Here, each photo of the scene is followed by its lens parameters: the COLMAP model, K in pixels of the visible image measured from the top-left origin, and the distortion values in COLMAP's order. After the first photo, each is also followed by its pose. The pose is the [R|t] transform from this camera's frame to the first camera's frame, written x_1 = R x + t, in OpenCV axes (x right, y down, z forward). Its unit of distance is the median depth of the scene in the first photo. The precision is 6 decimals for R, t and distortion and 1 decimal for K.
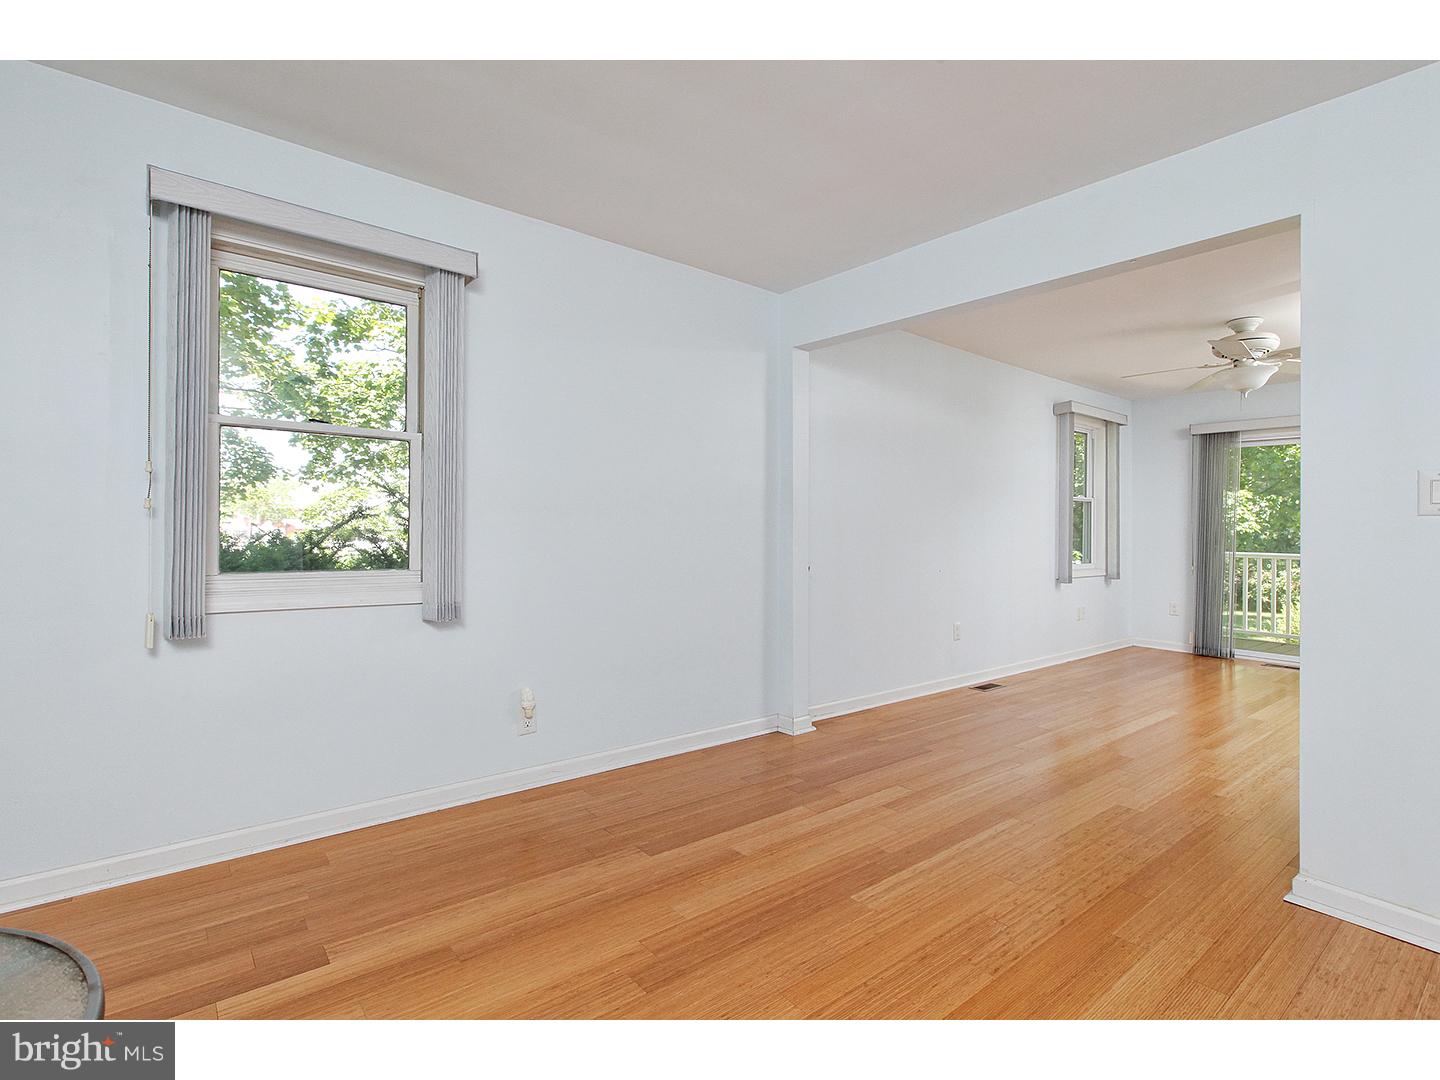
lens RADIAL K [[697.9, 0, 719.7], [0, 697.9, 542.2], [0, 0, 1]] dist [-0.000775, -0.000065]
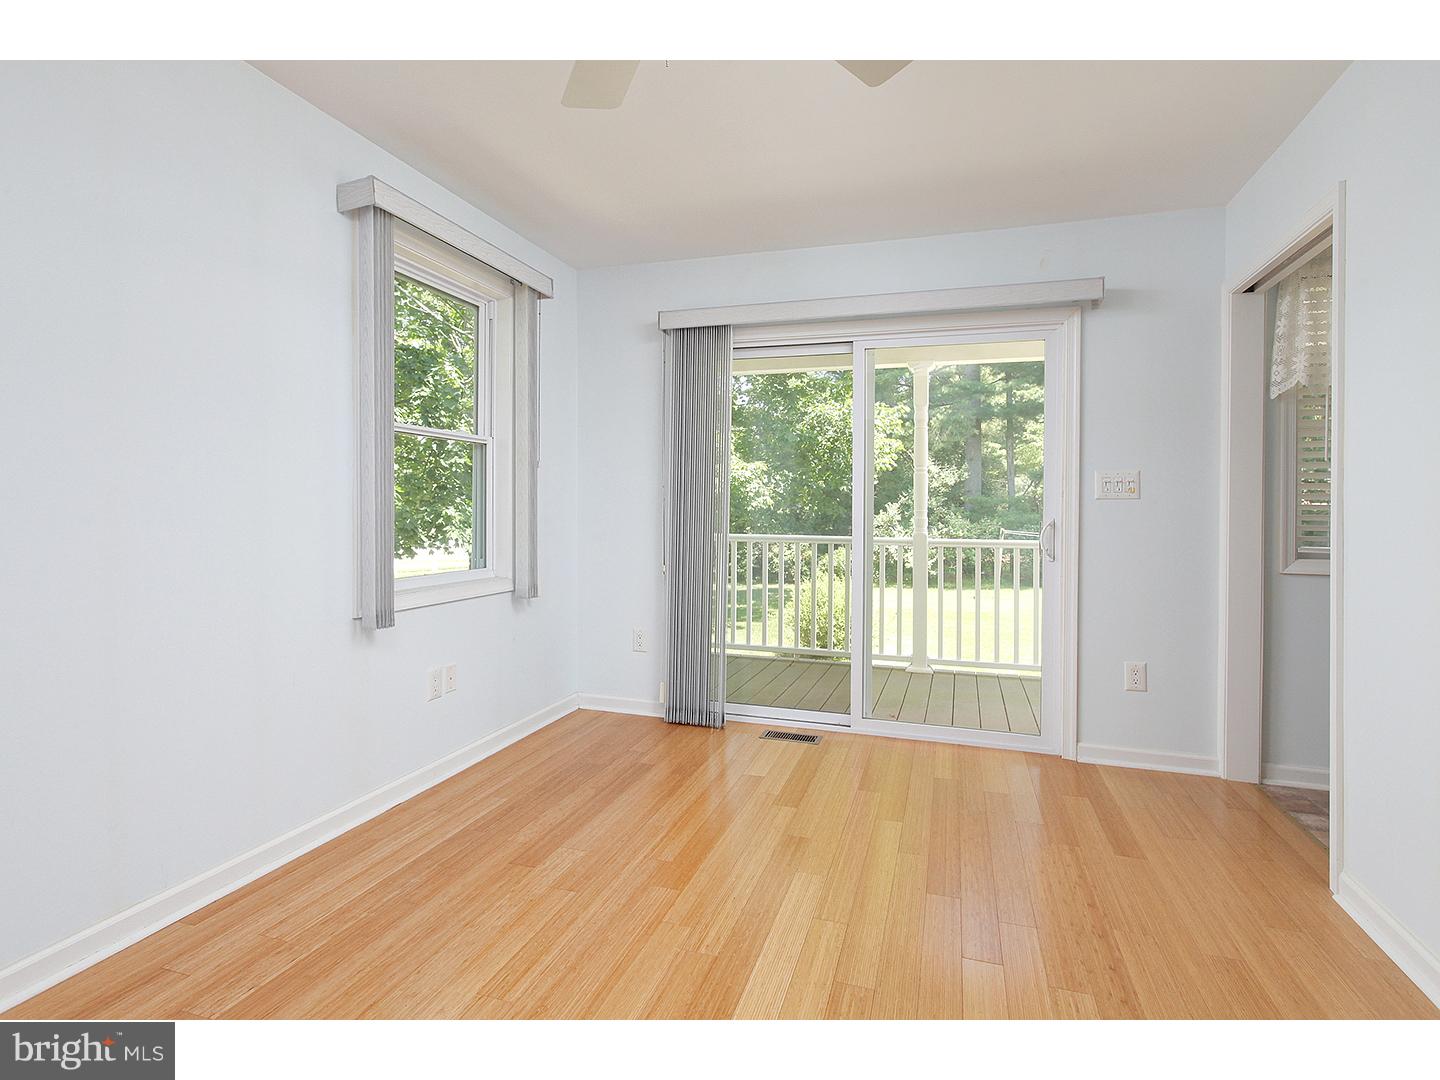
lens RADIAL K [[697.9, 0, 721.7], [0, 697.9, 527.9], [0, 0, 1]] dist [-0.000775, -0.000065]
pose [[0.838679, -0.006984, 0.544581, 0.392488], [-0.003193, 0.999838, 0.017740, -0.006947], [-0.544617, -0.016618, 0.838521, 0.481989]]
